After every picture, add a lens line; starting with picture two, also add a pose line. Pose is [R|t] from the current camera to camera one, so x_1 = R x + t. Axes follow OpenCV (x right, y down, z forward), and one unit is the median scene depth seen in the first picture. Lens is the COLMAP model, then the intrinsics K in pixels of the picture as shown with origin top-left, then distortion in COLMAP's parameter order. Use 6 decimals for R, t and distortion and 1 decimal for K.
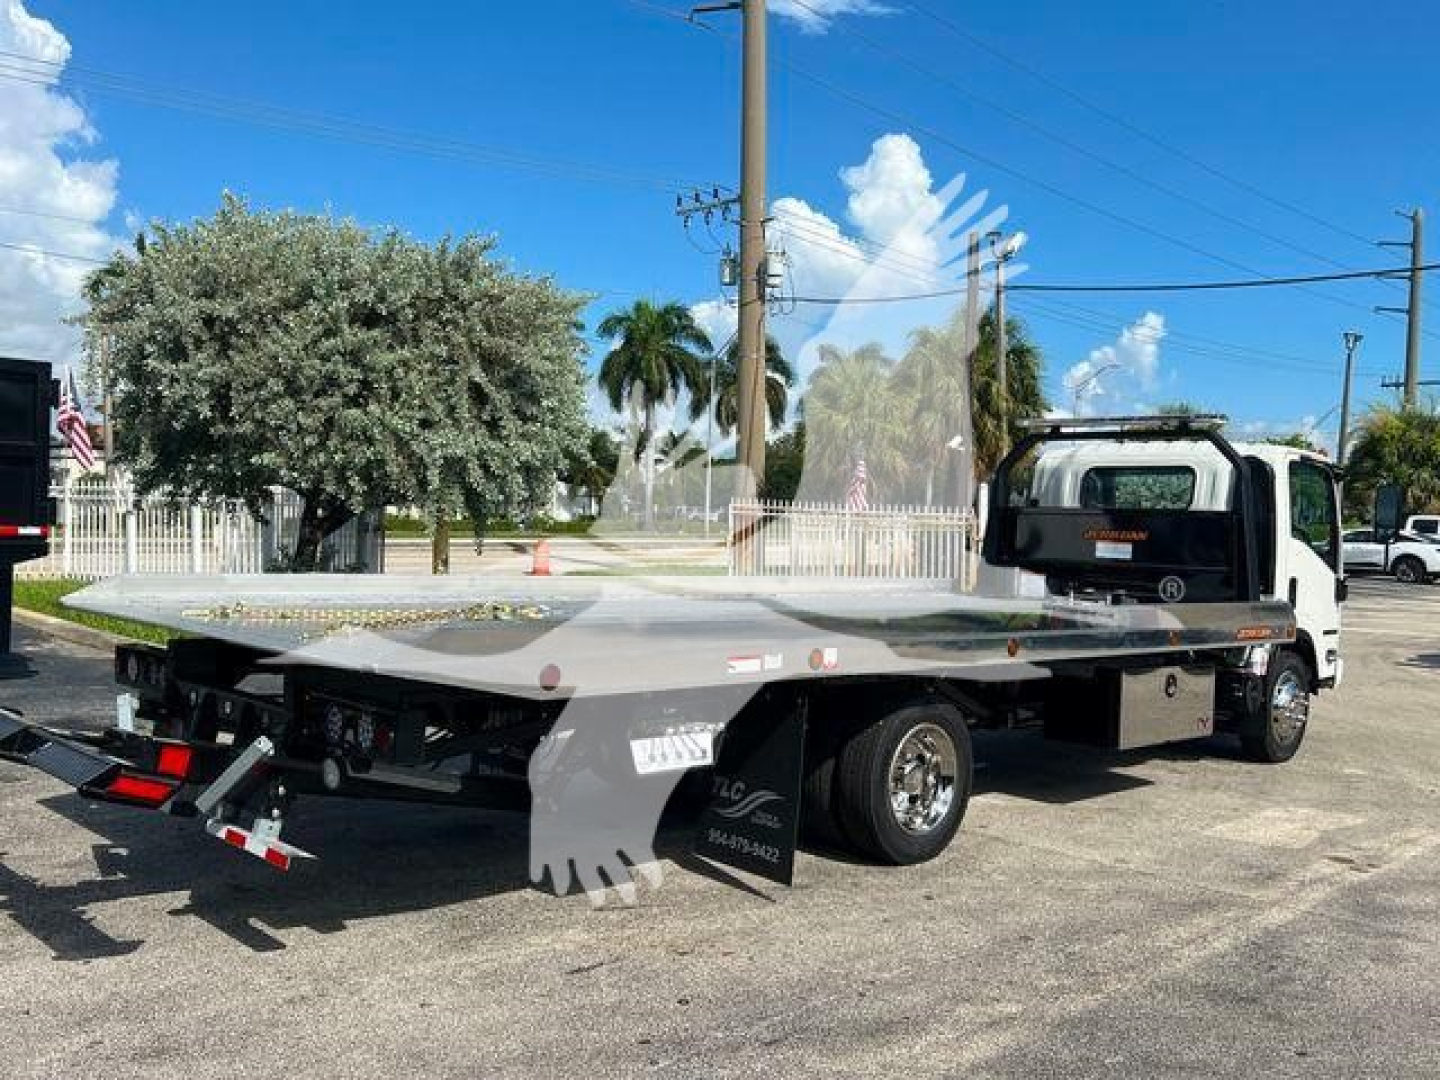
lens RADIAL K [[1274.5, 0, 720.0], [0, 1274.5, 540.0], [0, 0, 1]] dist [-0.005063, -0.002179]
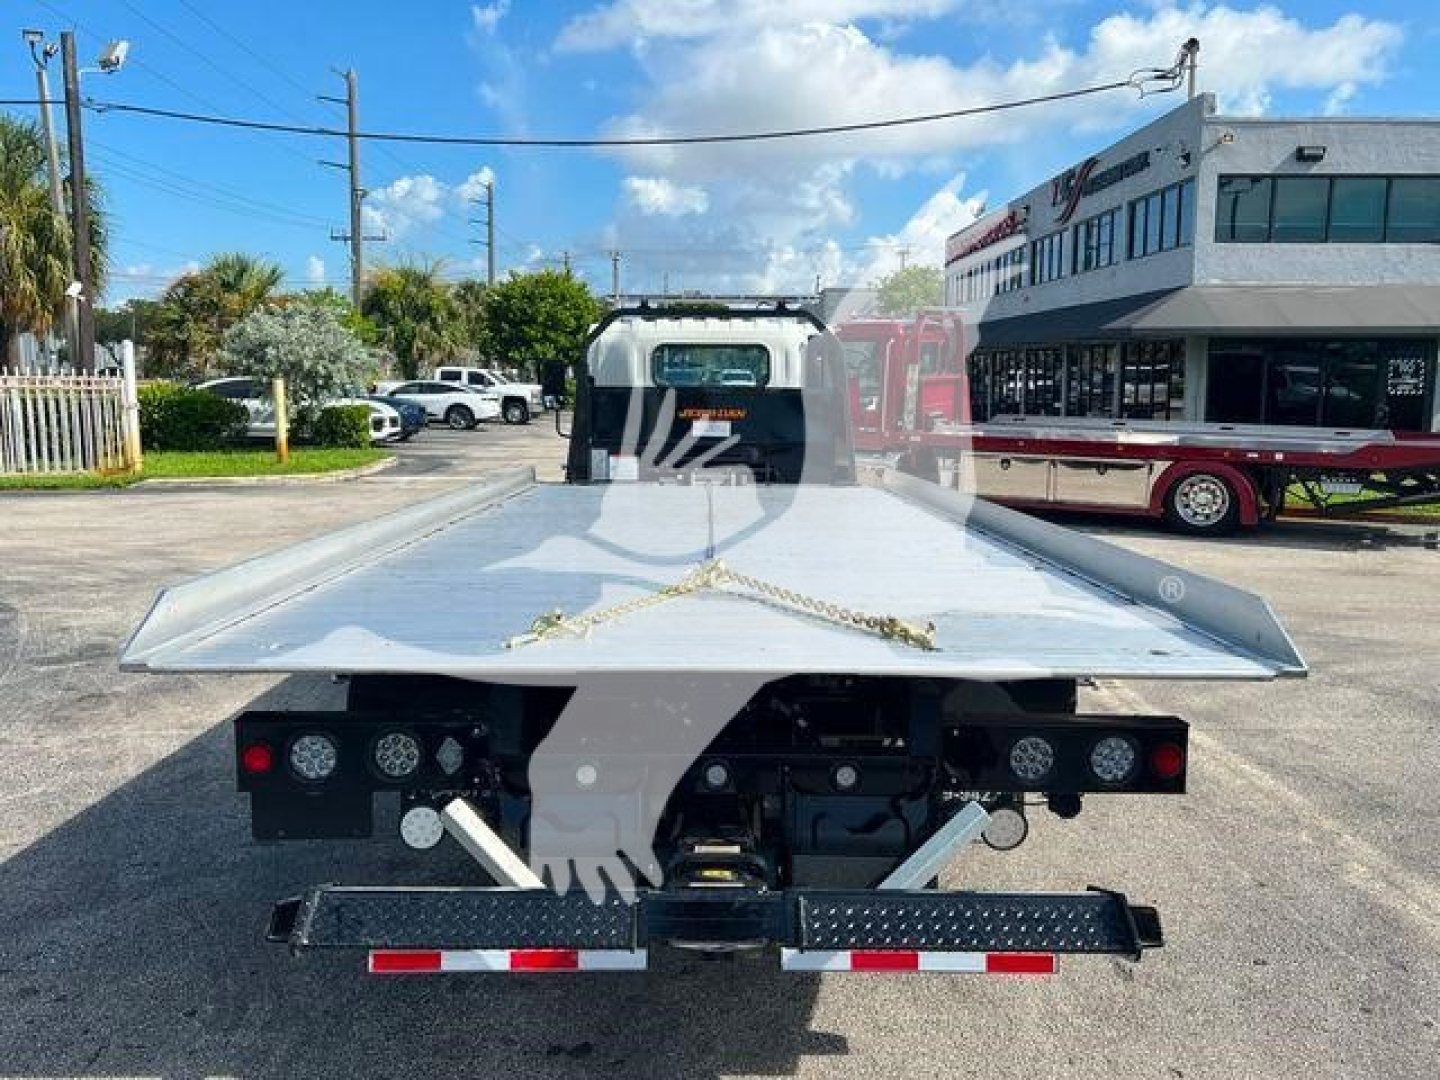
lens RADIAL K [[1274.5, 0, 720.0], [0, 1274.5, 540.0], [0, 0, 1]] dist [-0.005063, -0.002179]
pose [[0.683086, -0.110693, 0.721901, -0.107172], [0.023345, 0.991252, 0.129904, -0.009617], [-0.729965, -0.071883, 0.679694, 0.086894]]
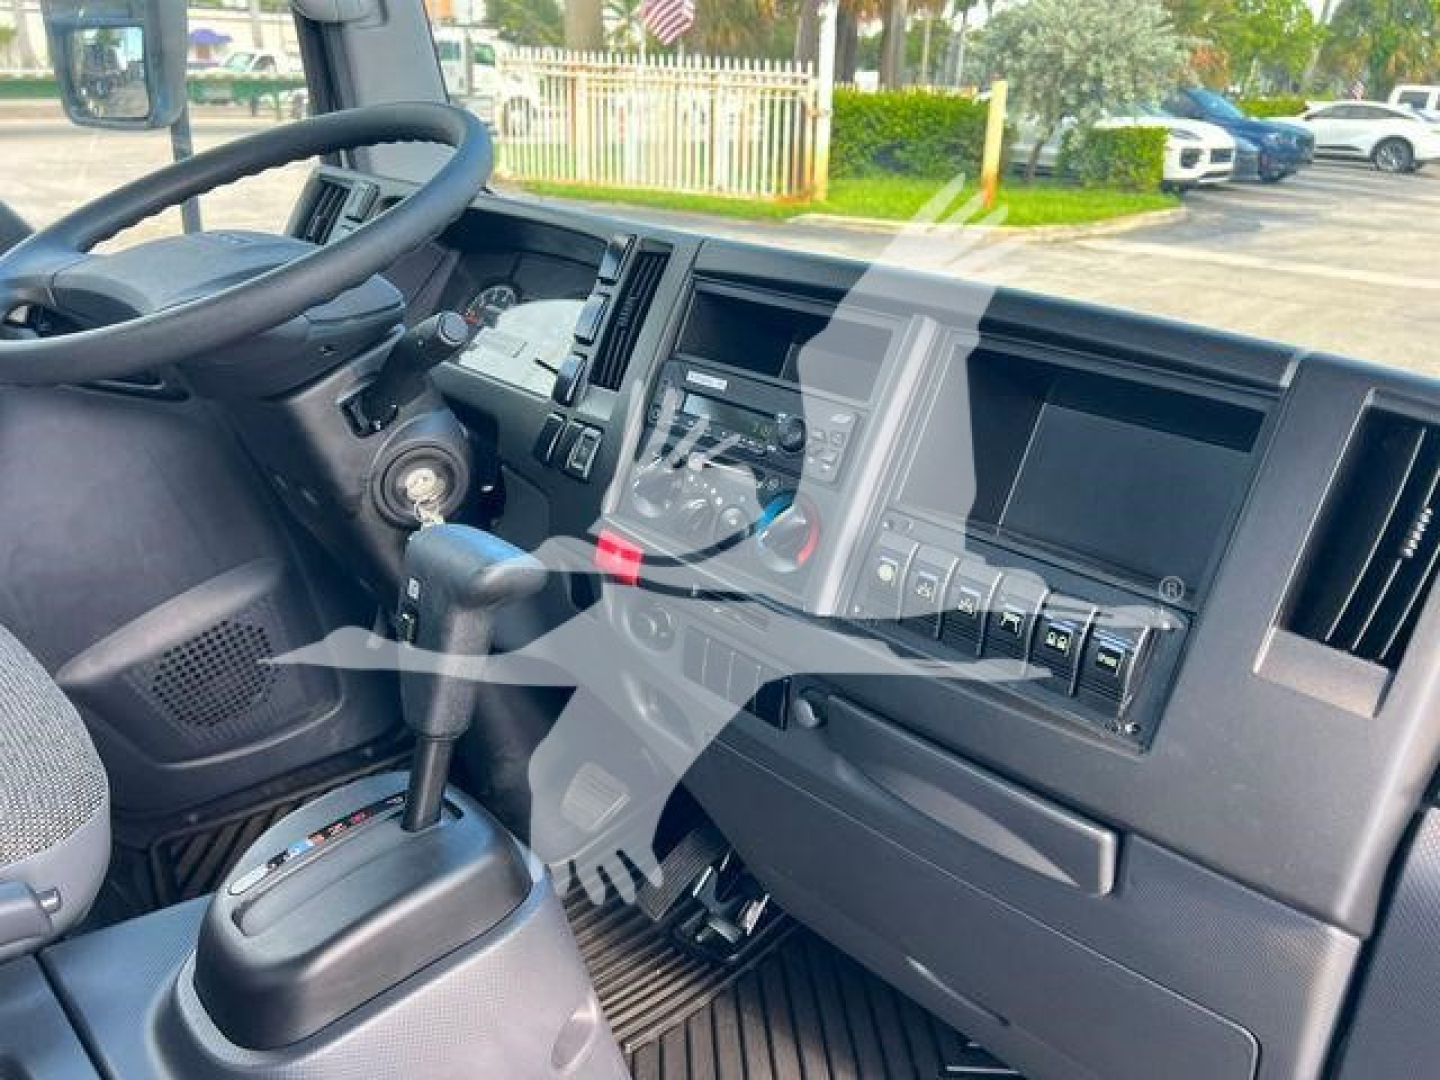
lens RADIAL K [[1093.7, 0, 724.2], [0, 1093.7, 527.7], [0, 0, 1]] dist [0.058693, -0.085066]
pose [[0.999782, 0.002581, 0.020721, 0.105733], [-0.009819, 0.933883, 0.357443, -0.002608], [-0.018429, -0.357569, 0.933705, 0.275948]]
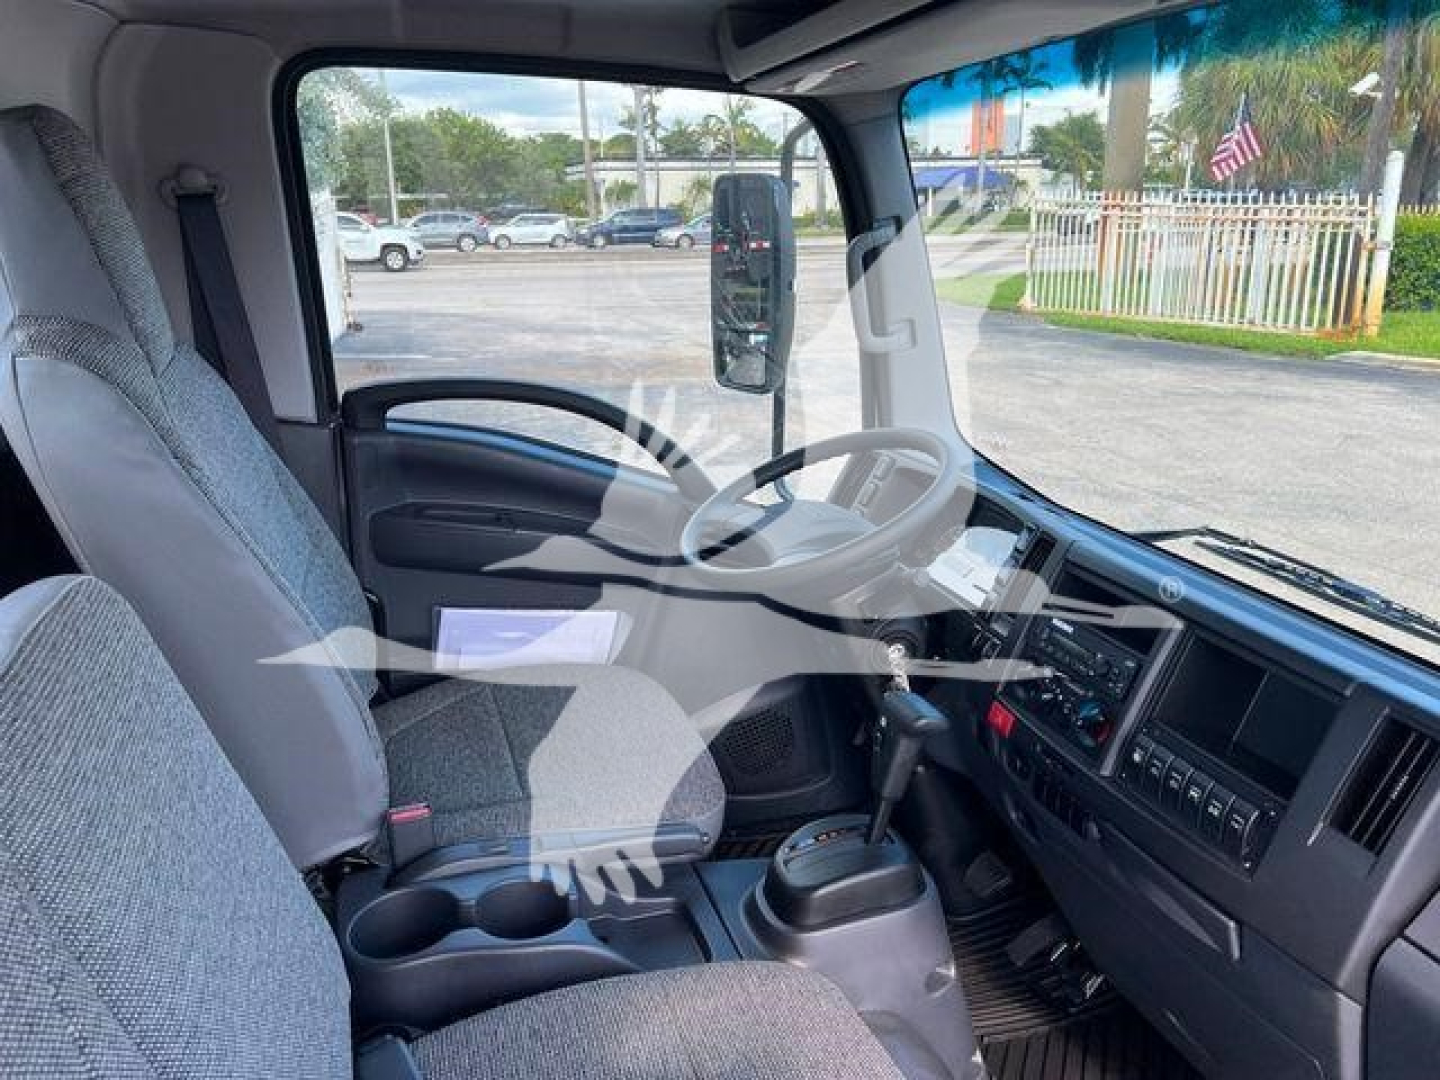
lens RADIAL K [[1093.7, 0, 724.2], [0, 1093.7, 527.7], [0, 0, 1]] dist [0.058693, -0.085066]
pose [[0.907059, 0.096211, -0.409862, 0.111198], [0.016418, 0.964713, 0.262792, -0.012216], [0.420682, -0.245097, 0.873472, 0.257860]]
